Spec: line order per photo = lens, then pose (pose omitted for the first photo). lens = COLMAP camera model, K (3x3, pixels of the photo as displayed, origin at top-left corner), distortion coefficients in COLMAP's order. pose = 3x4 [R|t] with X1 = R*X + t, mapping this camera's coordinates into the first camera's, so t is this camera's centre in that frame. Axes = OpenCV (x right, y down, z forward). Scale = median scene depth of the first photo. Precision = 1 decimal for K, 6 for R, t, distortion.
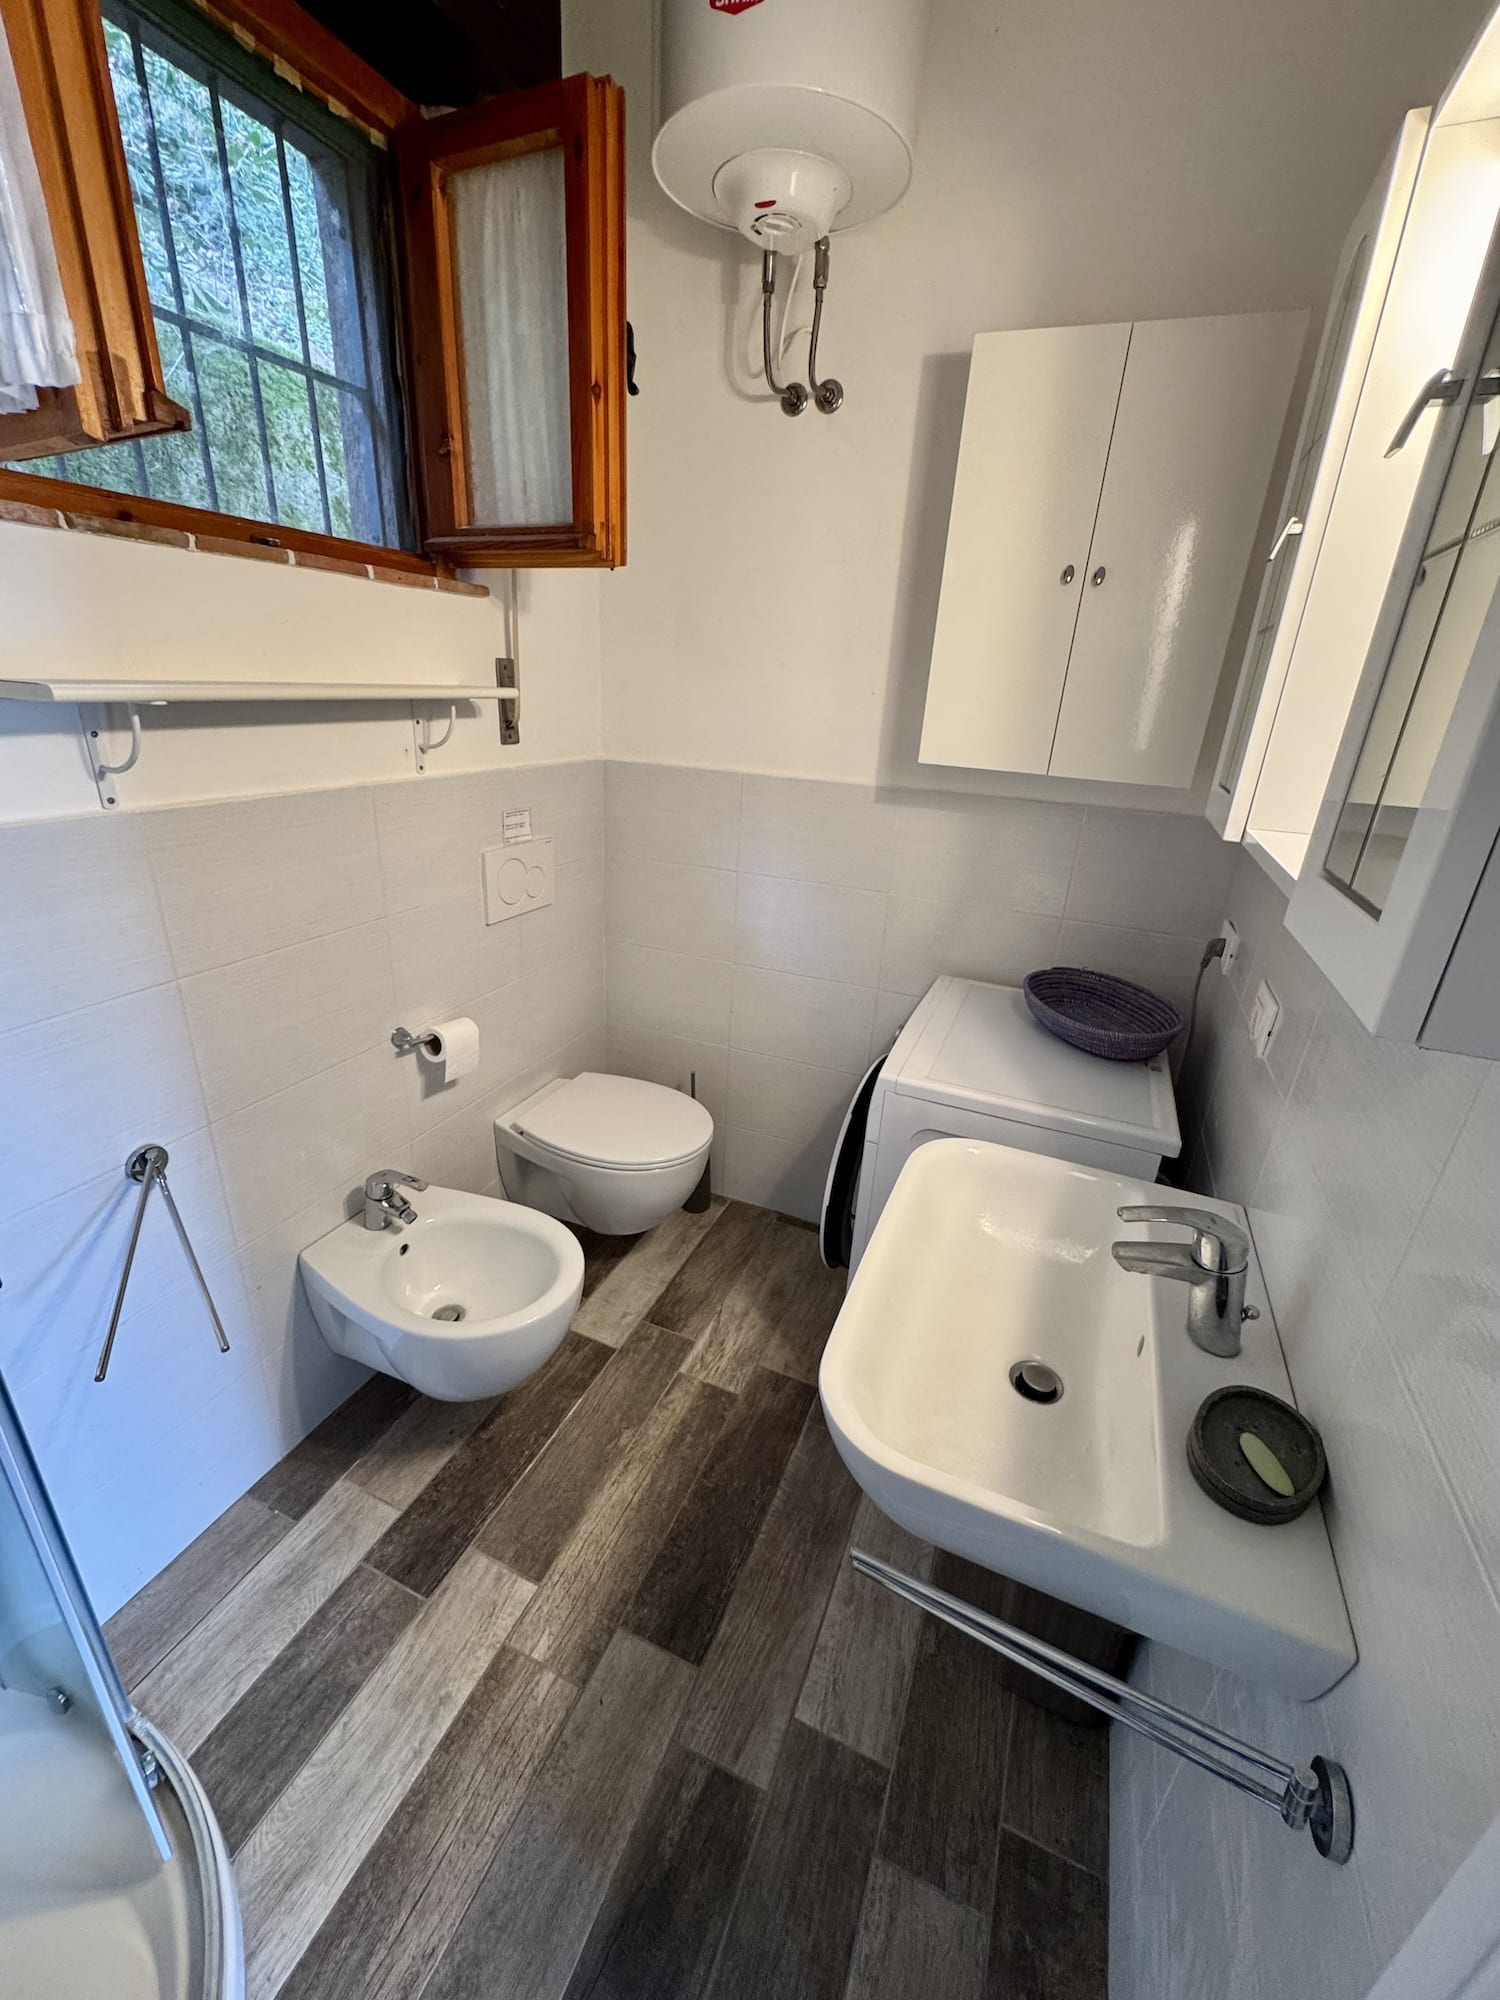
lens RADIAL K [[800.2, 0, 745.8], [0, 800.2, 992.2], [0, 0, 1]] dist [-0.000384, -0.000095]
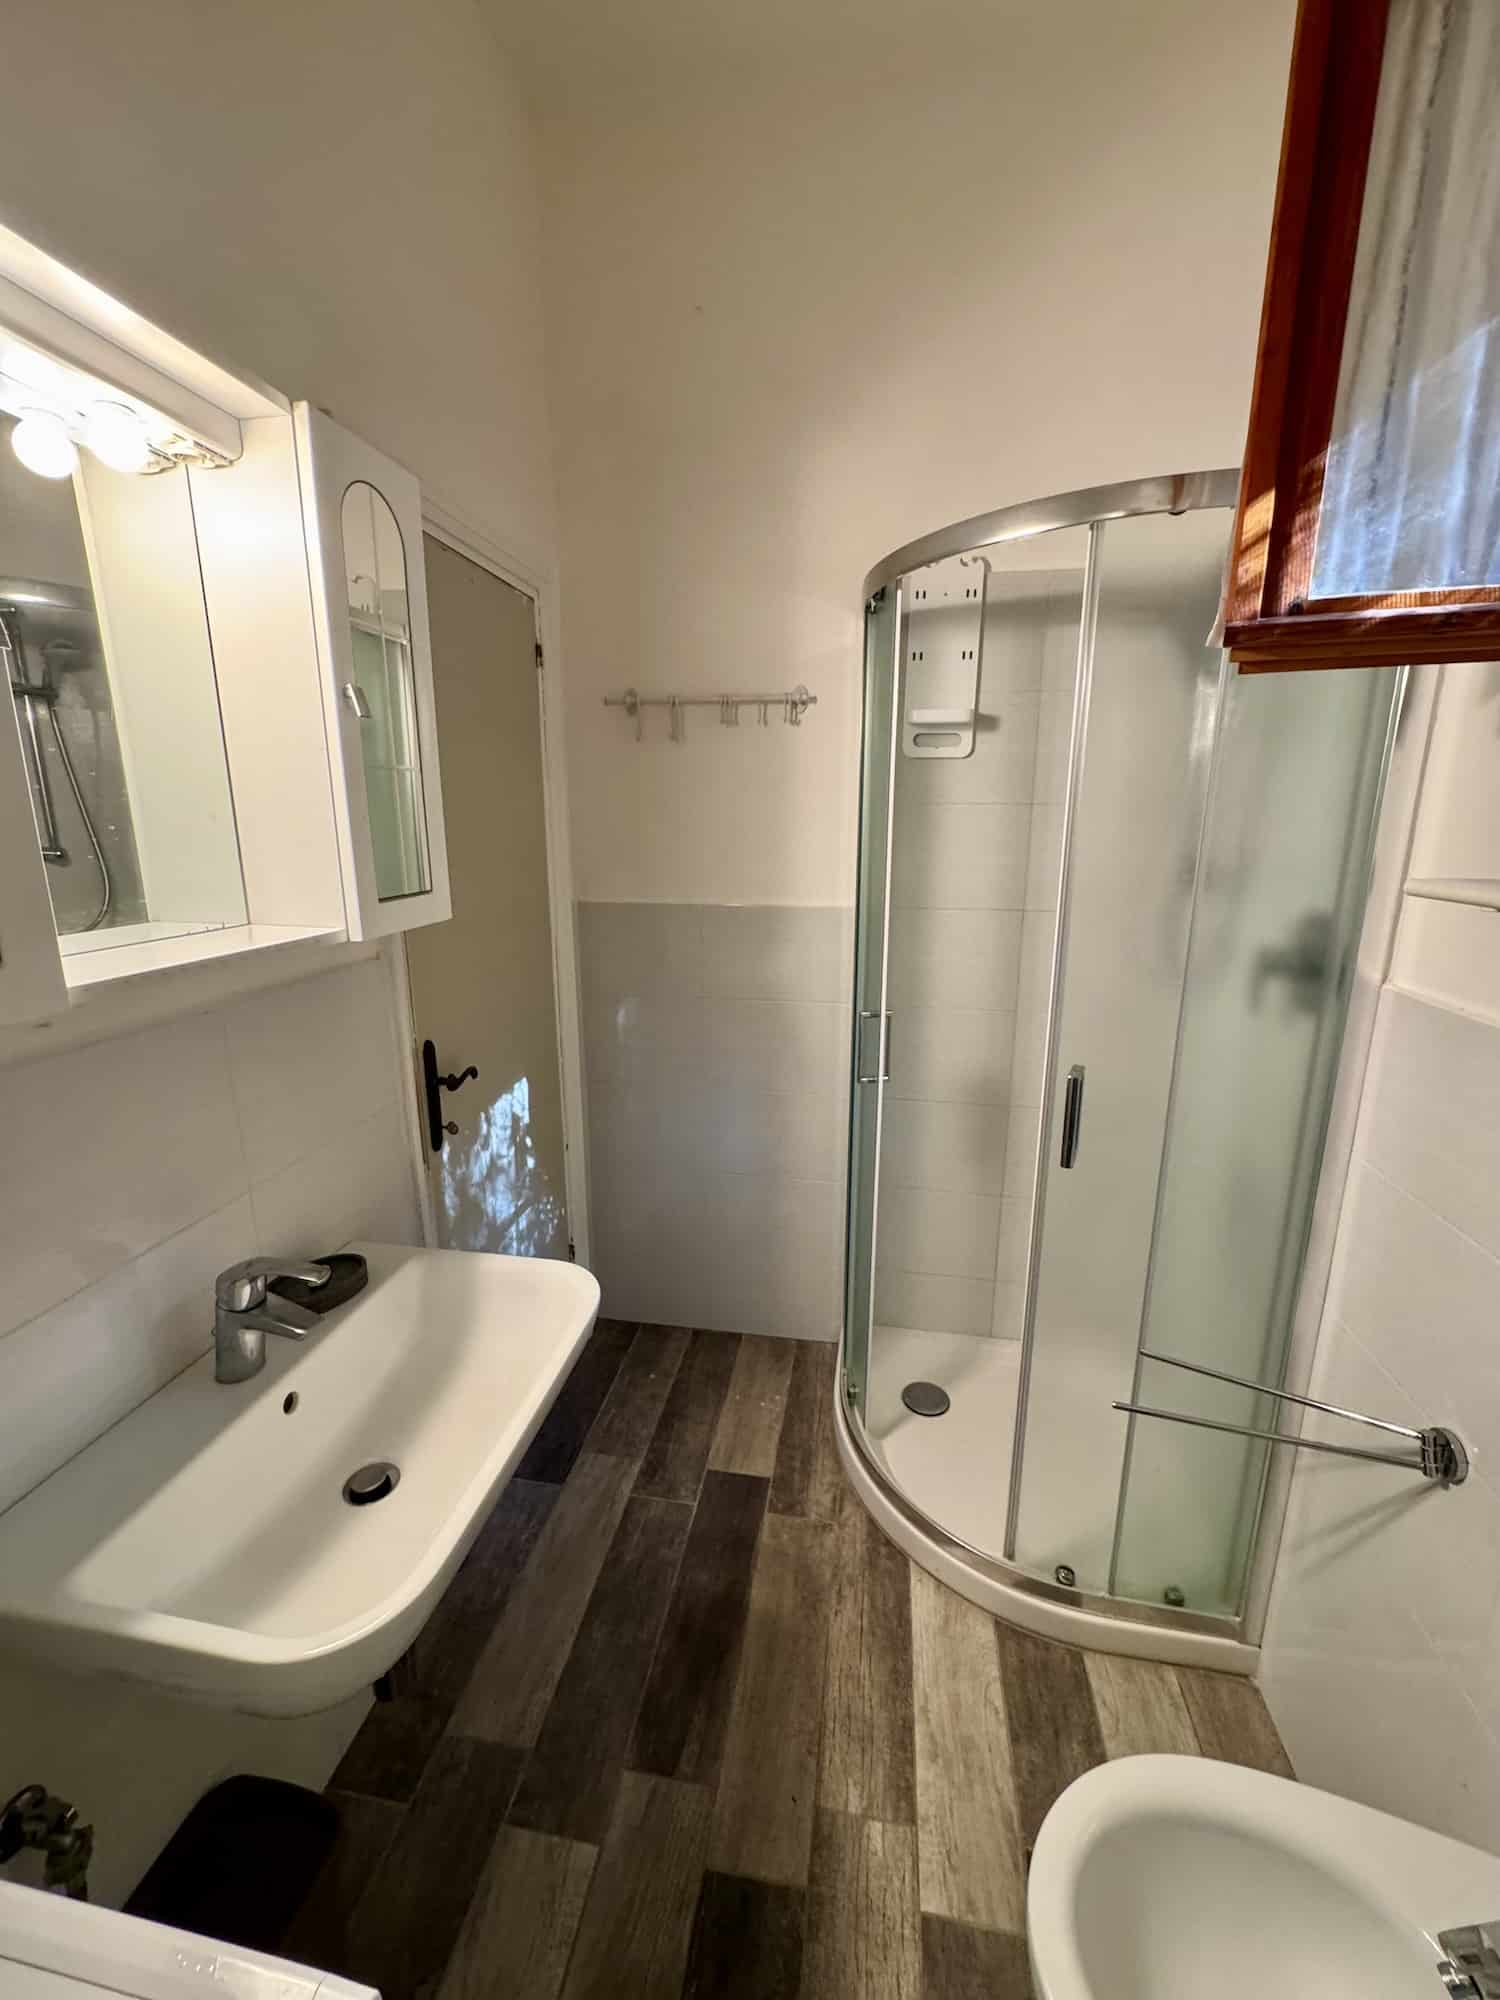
lens RADIAL K [[800.2, 0, 747.6], [0, 800.2, 995.7], [0, 0, 1]] dist [-0.000384, -0.000095]
pose [[-0.971521, -0.005933, -0.236879, 0.123397], [-0.137589, 0.828019, 0.543557, -0.504000], [0.192916, 0.560669, -0.805254, 1.264884]]
